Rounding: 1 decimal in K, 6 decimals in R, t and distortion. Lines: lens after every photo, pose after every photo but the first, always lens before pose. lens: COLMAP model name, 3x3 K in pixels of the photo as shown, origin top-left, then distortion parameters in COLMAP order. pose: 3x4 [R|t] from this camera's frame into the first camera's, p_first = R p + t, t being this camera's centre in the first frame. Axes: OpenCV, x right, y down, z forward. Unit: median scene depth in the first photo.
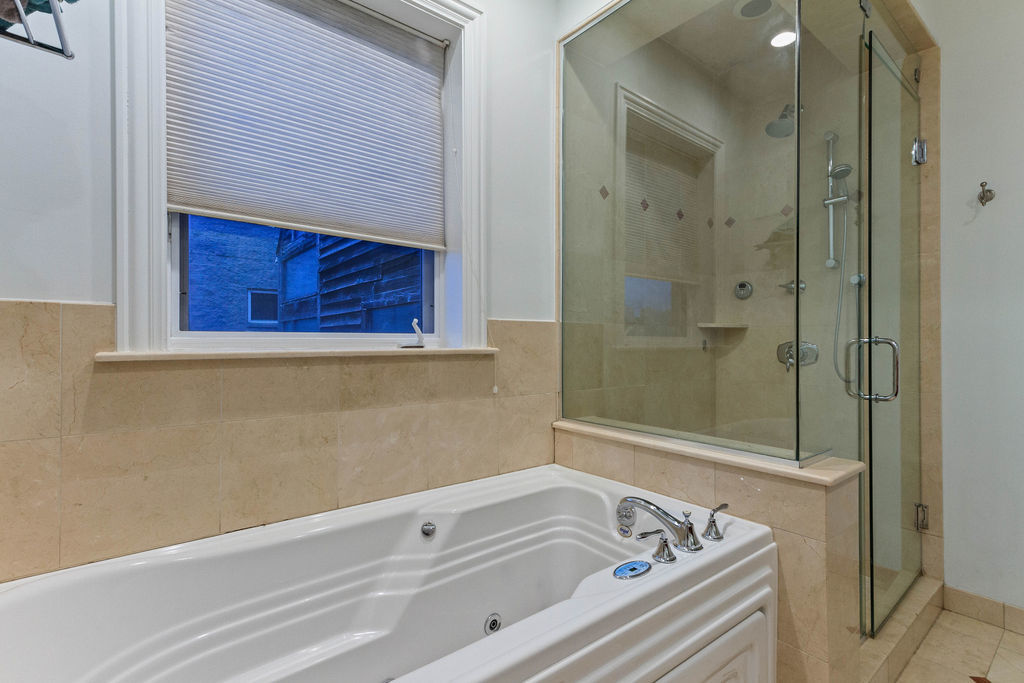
lens RADIAL K [[473.2, 0, 514.4], [0, 473.2, 335.3], [0, 0, 1]] dist [0.013640, -0.001824]
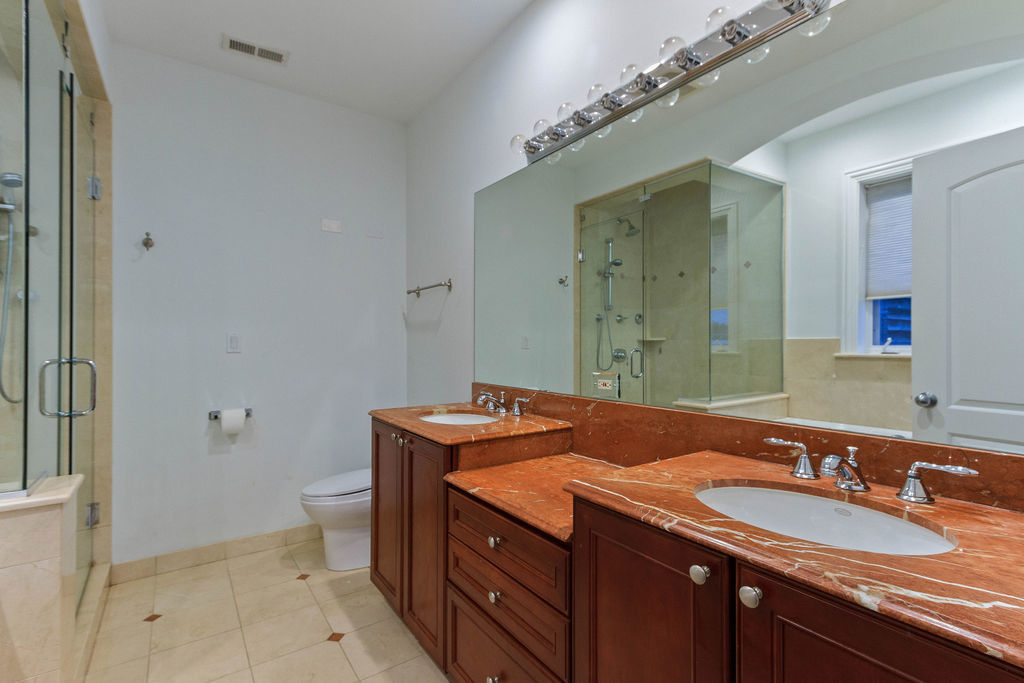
lens RADIAL K [[473.2, 0, 513.9], [0, 473.2, 342.1], [0, 0, 1]] dist [0.013640, -0.001824]
pose [[0.049202, 0.000663, 0.998789, -0.223139], [-0.007424, 0.999972, -0.000298, -0.031096], [-0.998761, -0.007401, 0.049205, -0.036161]]
